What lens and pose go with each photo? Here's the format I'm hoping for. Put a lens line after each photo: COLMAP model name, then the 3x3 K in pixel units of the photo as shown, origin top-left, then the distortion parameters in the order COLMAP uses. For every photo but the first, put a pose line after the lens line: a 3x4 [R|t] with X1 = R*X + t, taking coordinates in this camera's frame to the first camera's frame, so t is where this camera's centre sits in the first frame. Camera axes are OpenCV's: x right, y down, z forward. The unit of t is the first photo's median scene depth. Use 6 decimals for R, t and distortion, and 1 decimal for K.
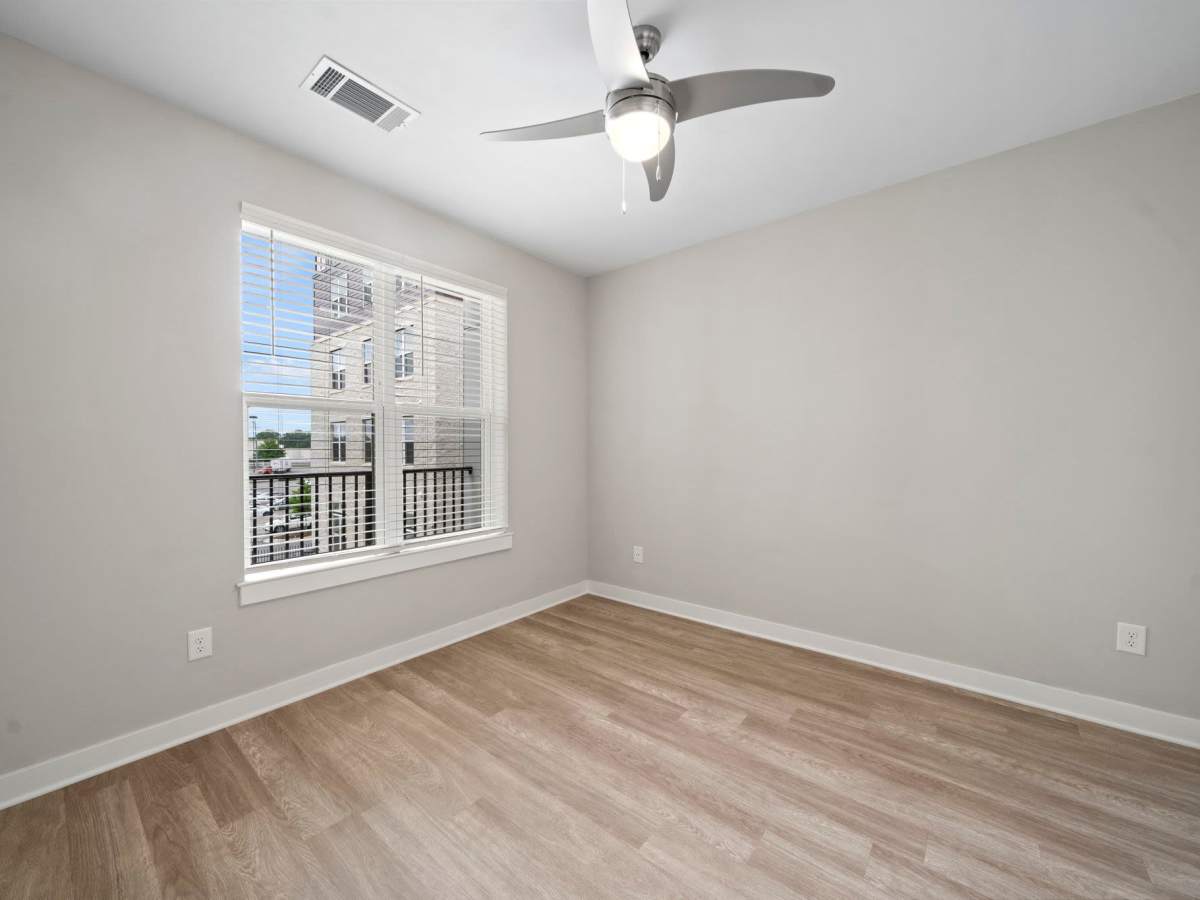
lens RADIAL K [[470.8, 0, 598.1], [0, 470.8, 448.6], [0, 0, 1]] dist [-0.000135, -0.000011]
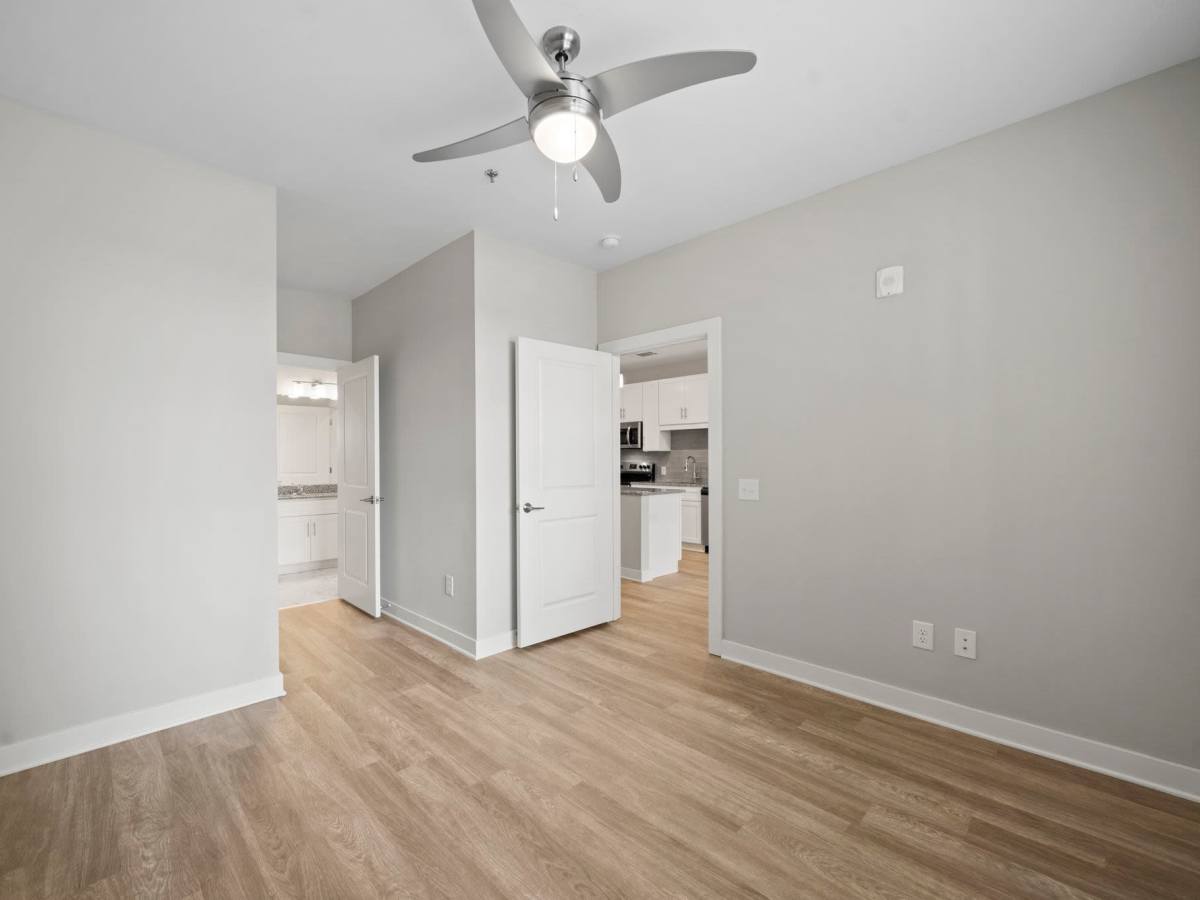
lens RADIAL K [[541.1, 0, 598.3], [0, 541.1, 454.1], [0, 0, 1]] dist [0.002682, -0.000181]
pose [[-0.997009, 0.006119, 0.077044, -0.063578], [0.005908, 0.999978, -0.002964, -0.006042], [-0.077061, -0.002500, -0.997023, 2.155054]]
